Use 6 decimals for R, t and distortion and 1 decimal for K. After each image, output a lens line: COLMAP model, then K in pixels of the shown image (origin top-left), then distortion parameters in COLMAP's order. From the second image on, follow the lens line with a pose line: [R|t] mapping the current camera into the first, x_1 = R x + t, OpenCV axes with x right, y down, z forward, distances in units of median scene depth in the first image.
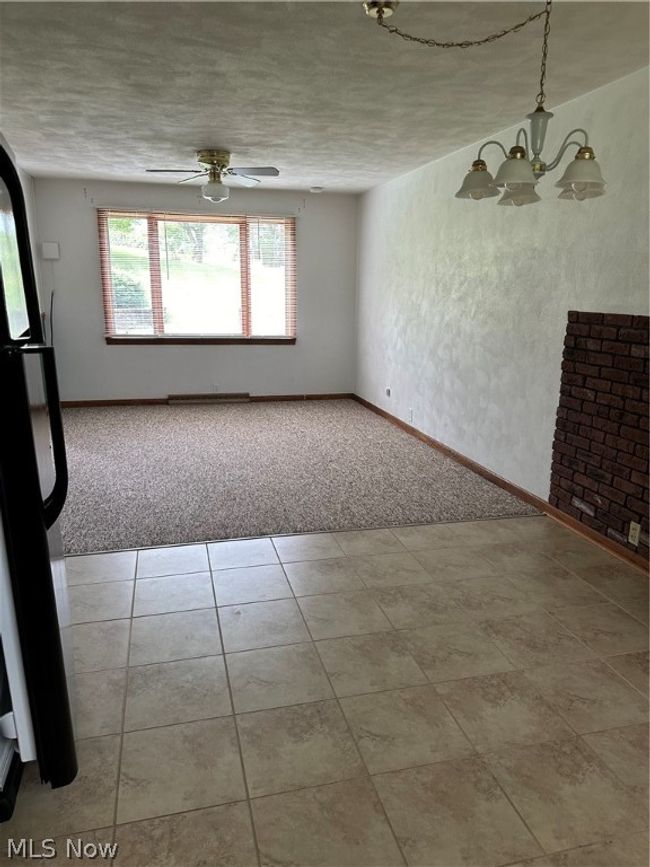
lens RADIAL K [[581.5, 0, 325.0], [0, 581.5, 433.5], [0, 0, 1]] dist [0.007254, -0.001415]
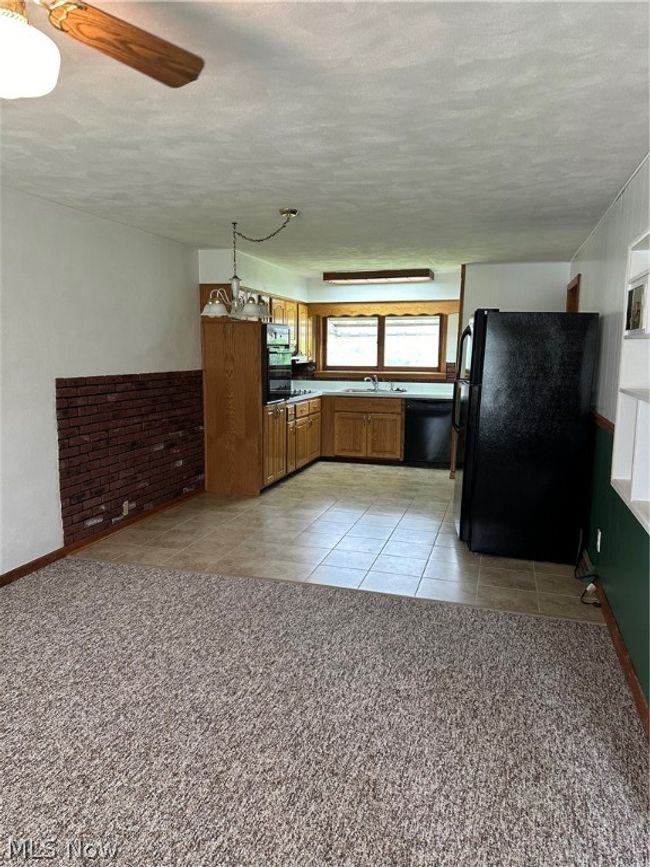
lens RADIAL K [[581.5, 0, 325.0], [0, 581.5, 433.5], [0, 0, 1]] dist [0.007254, -0.001415]
pose [[-0.847175, -0.102426, 0.521347, -0.662237], [0.104388, 0.930030, 0.352345, -0.467630], [-0.520958, 0.352920, -0.777207, 1.681172]]
